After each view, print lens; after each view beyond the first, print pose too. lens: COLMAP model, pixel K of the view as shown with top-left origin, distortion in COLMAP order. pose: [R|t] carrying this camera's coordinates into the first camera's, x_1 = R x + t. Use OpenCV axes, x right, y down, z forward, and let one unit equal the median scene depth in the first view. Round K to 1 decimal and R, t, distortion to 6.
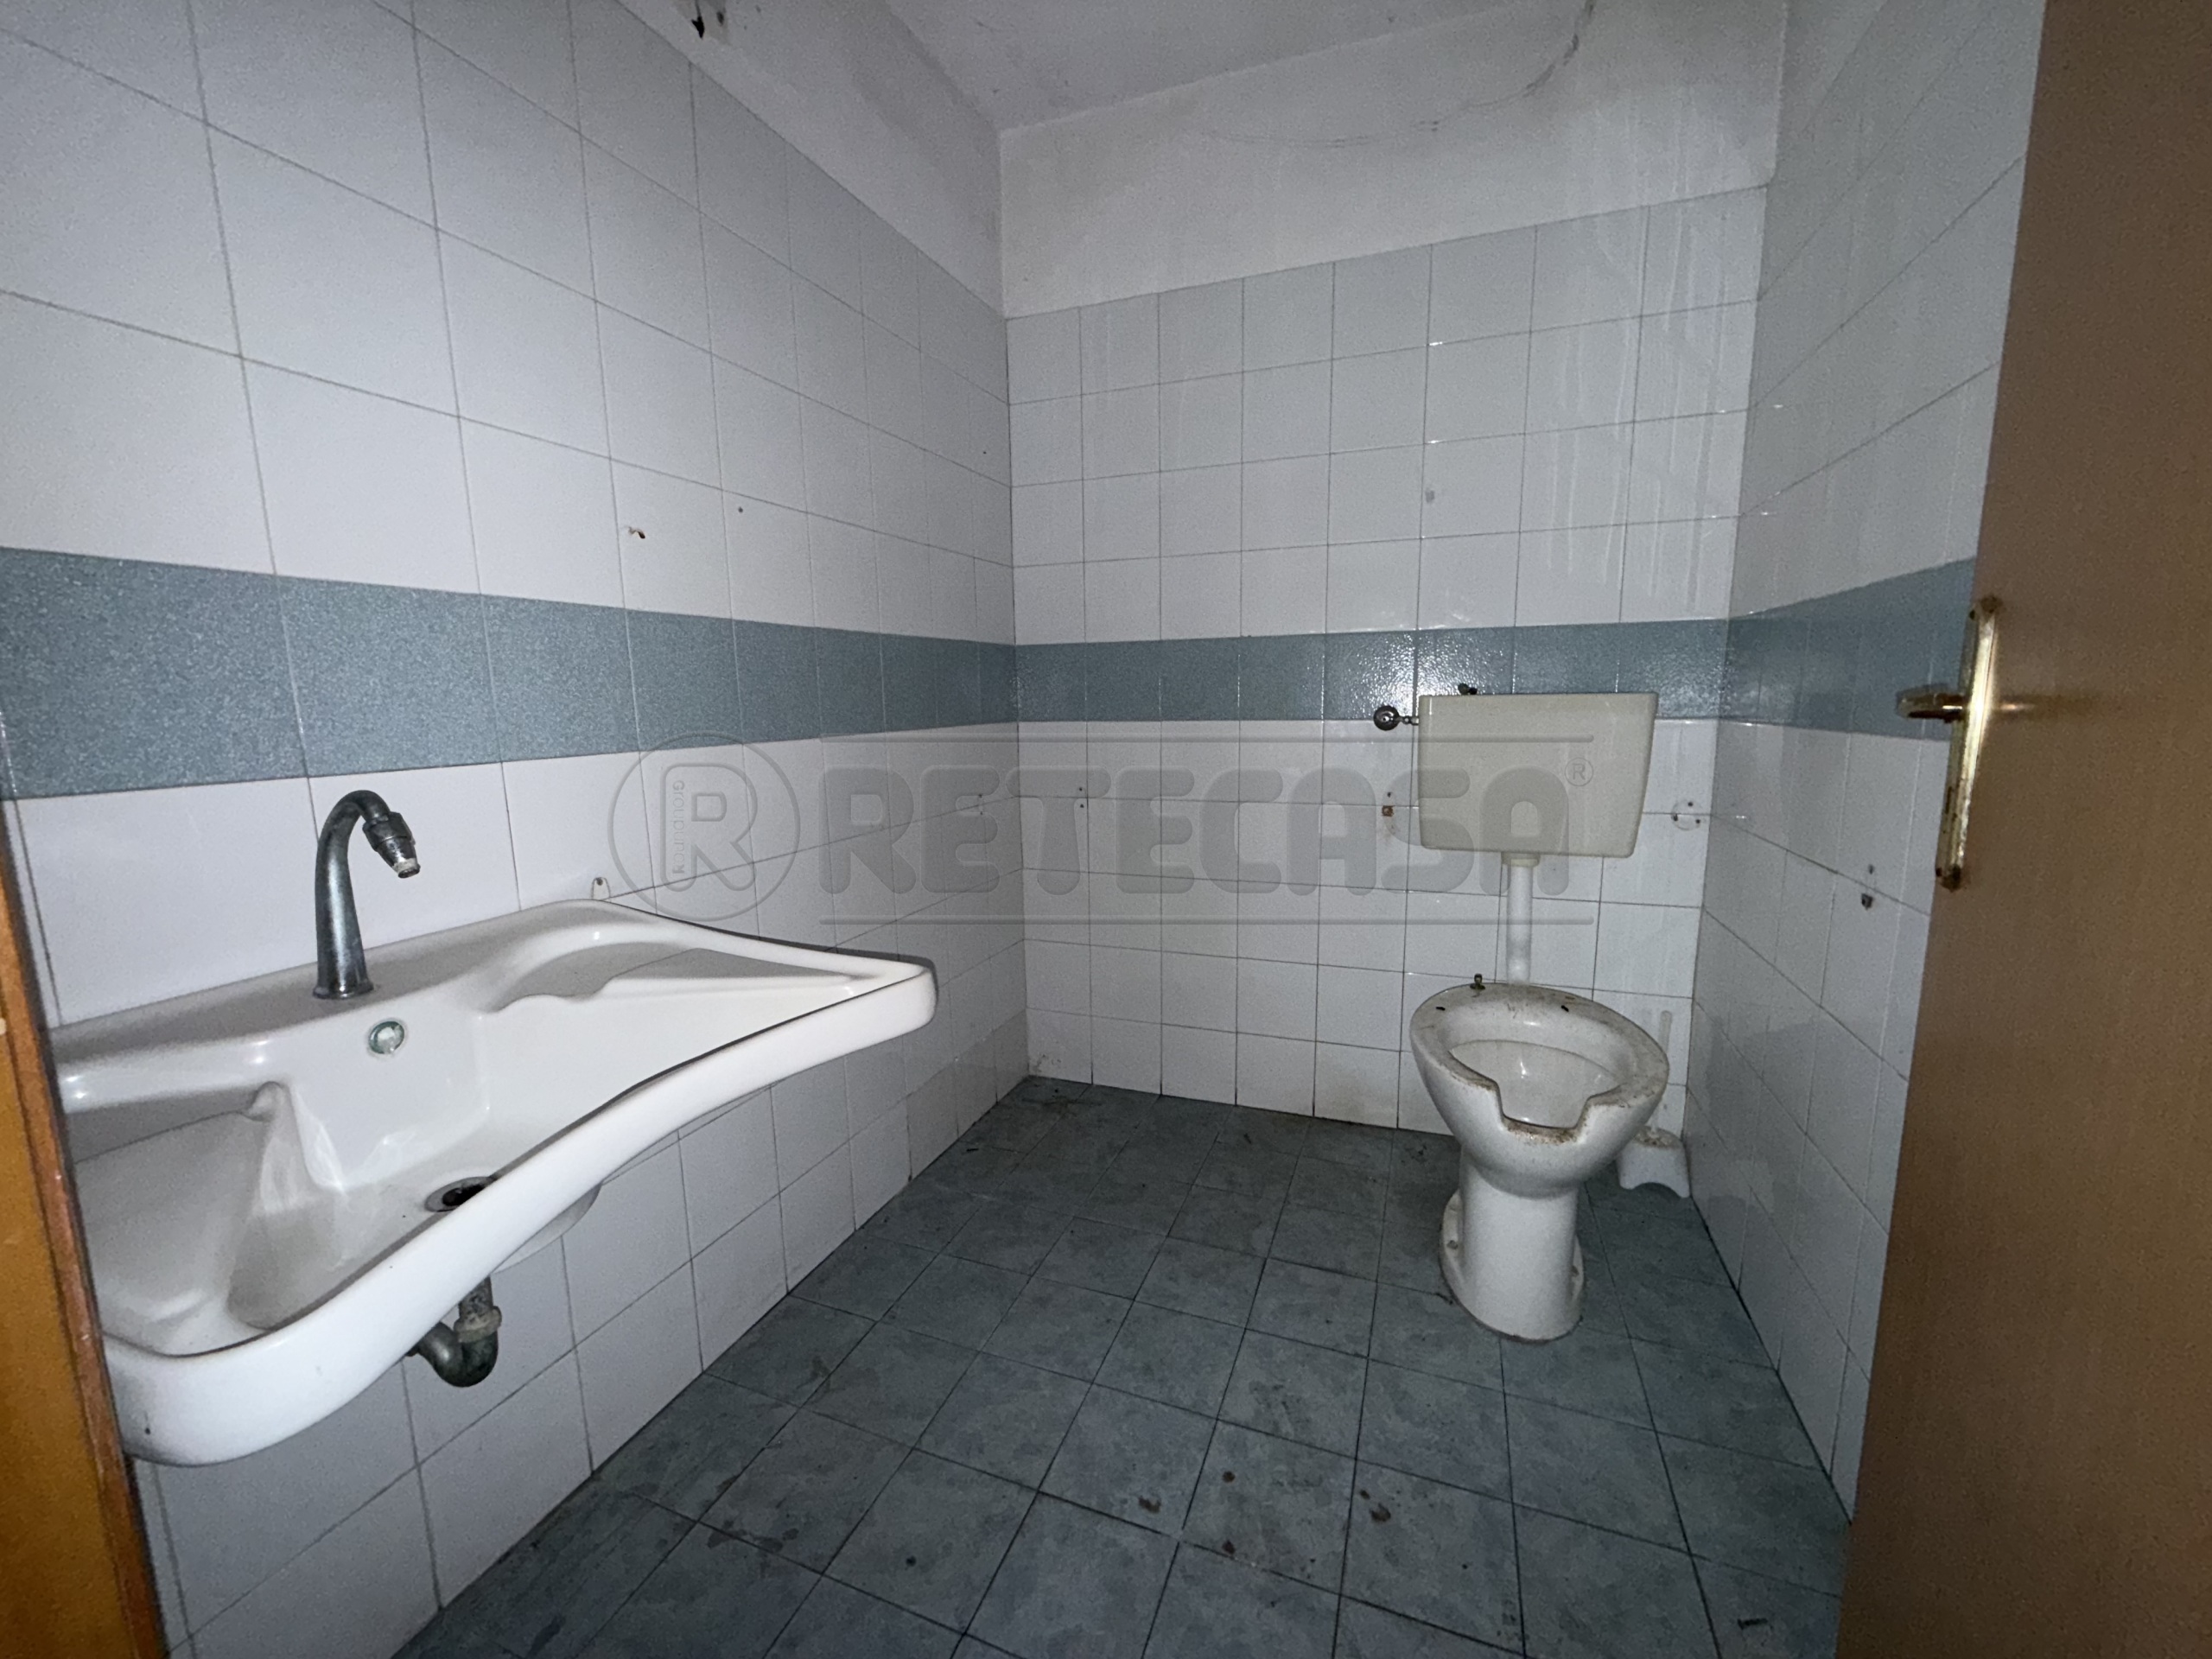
lens RADIAL K [[880.5, 0, 1093.8], [0, 880.5, 829.4], [0, 0, 1]] dist [-0.000621, -0.000485]
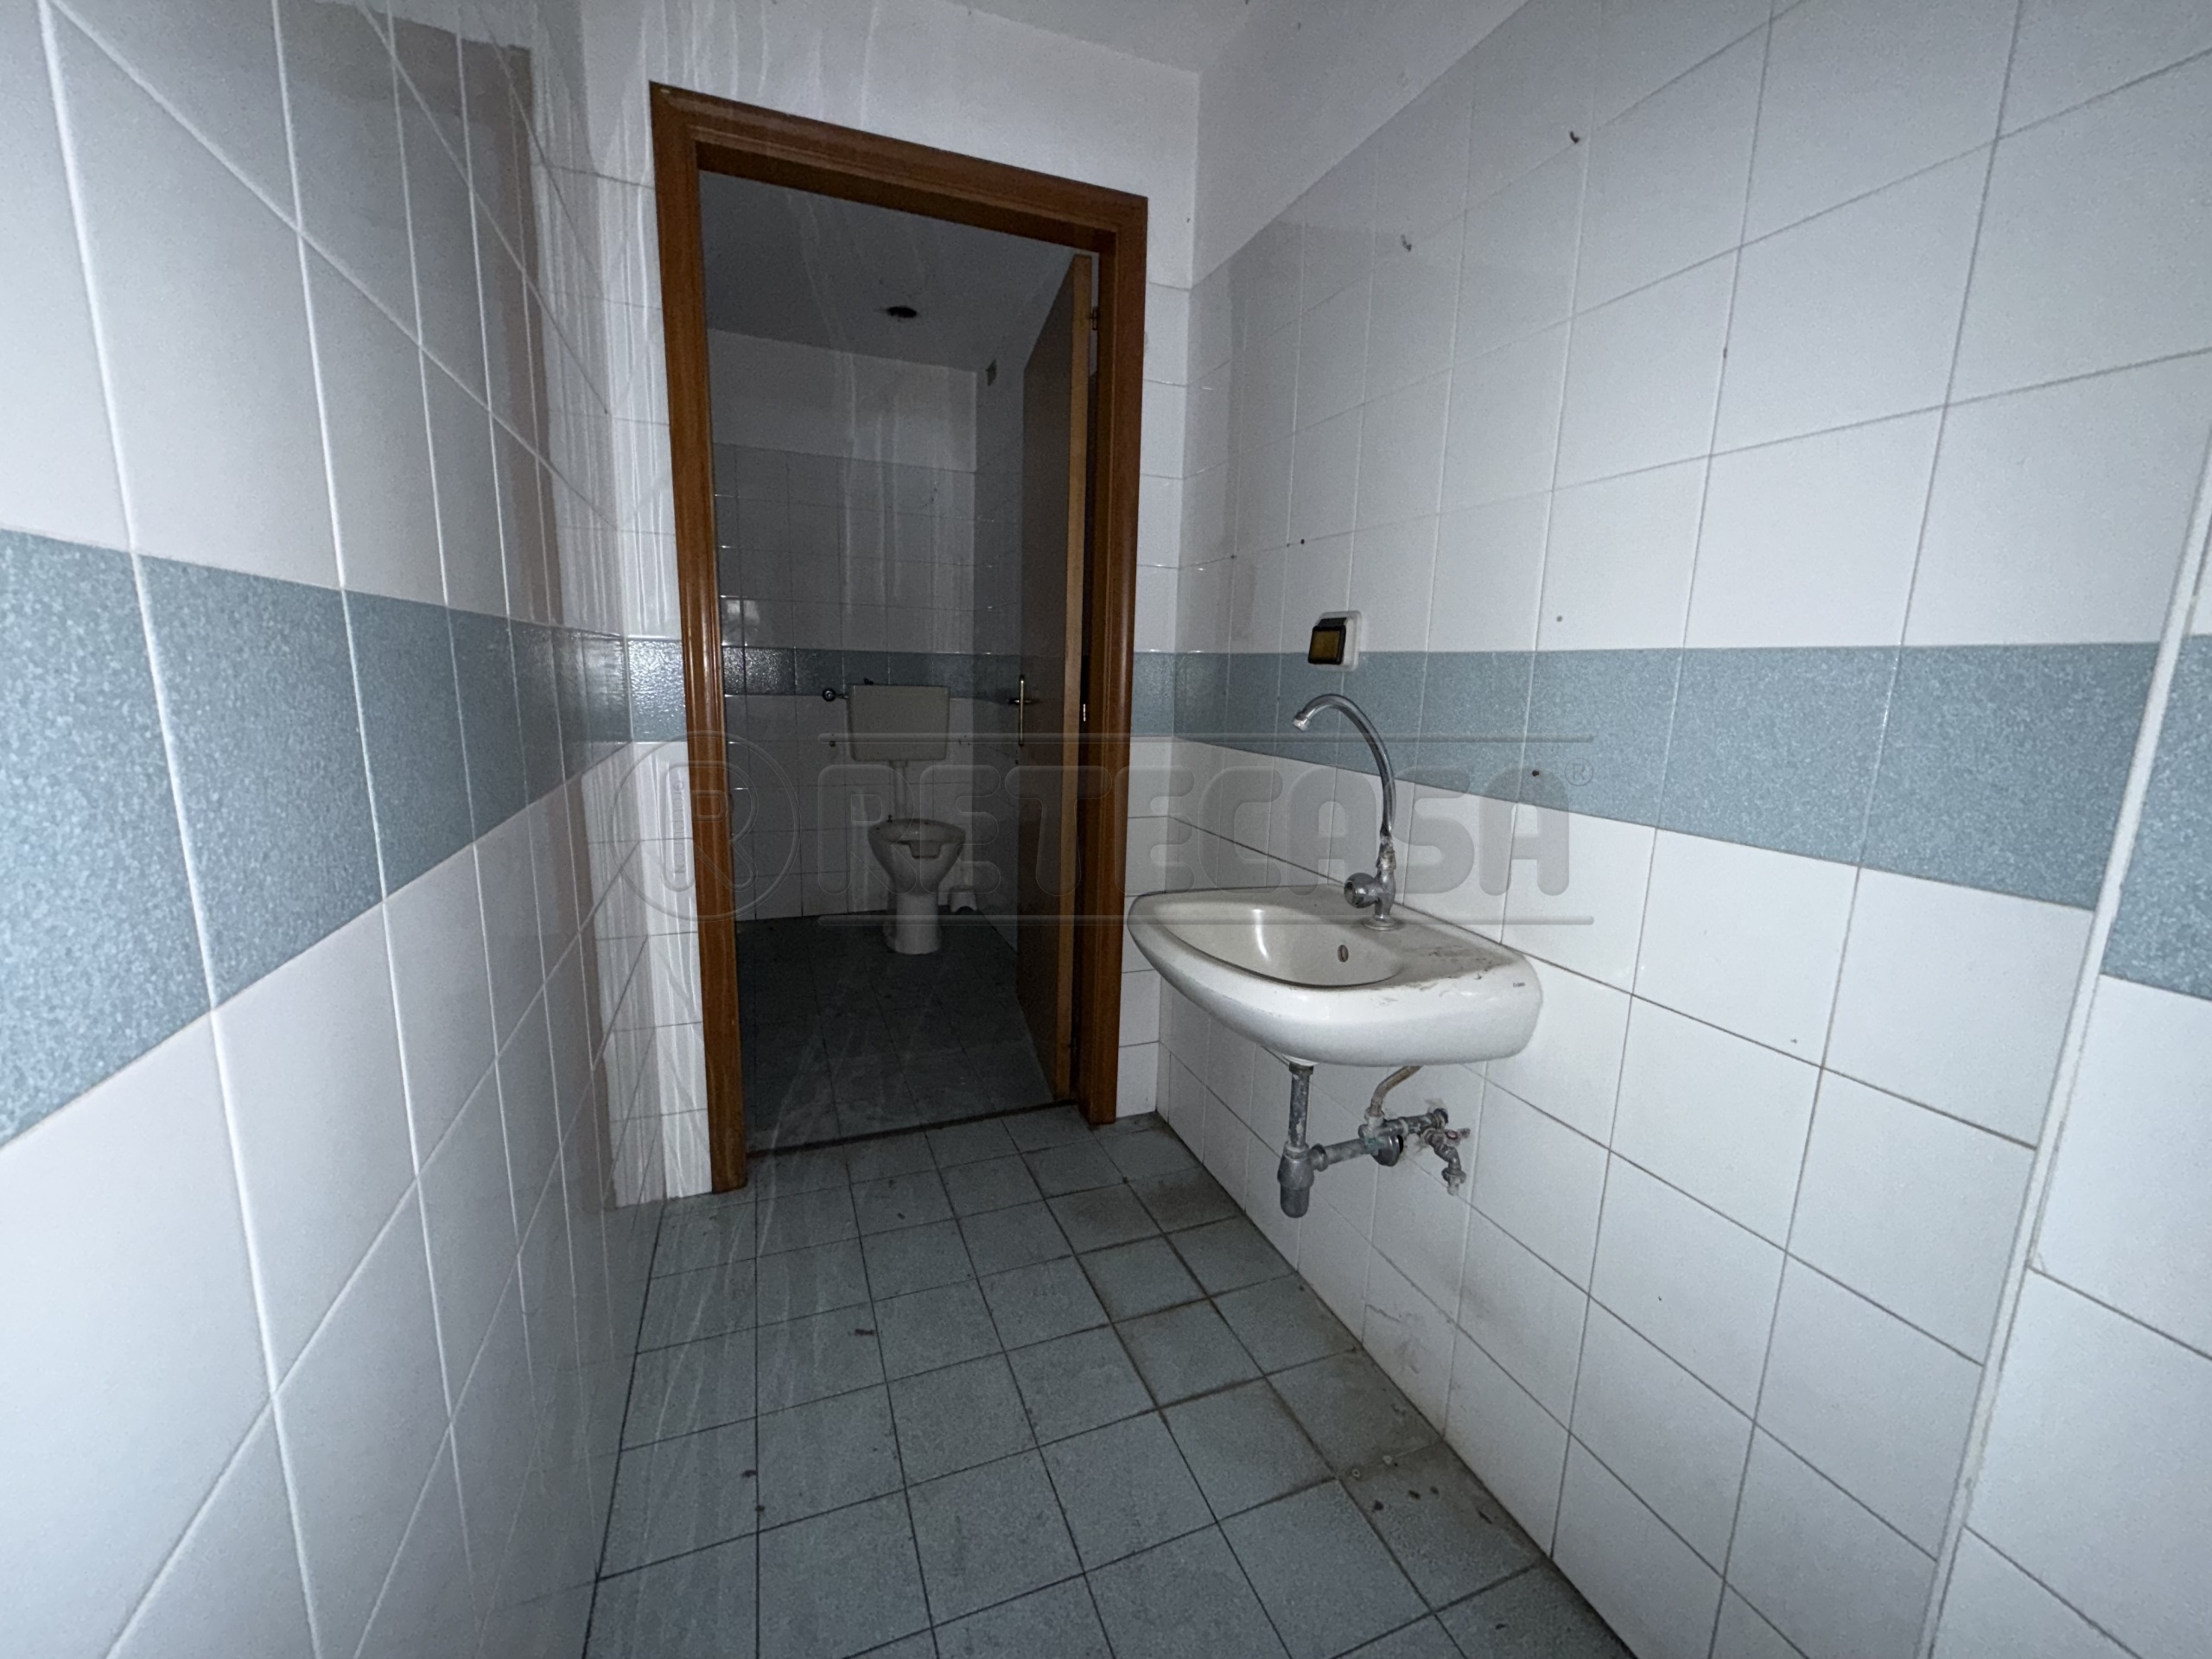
lens RADIAL K [[880.5, 0, 1093.8], [0, 880.5, 829.4], [0, 0, 1]] dist [-0.000621, -0.000485]
pose [[0.738222, -0.087653, 0.668839, -0.691108], [0.064349, 0.996151, 0.059524, 0.109217], [-0.671482, -0.000903, 0.741020, -1.014151]]
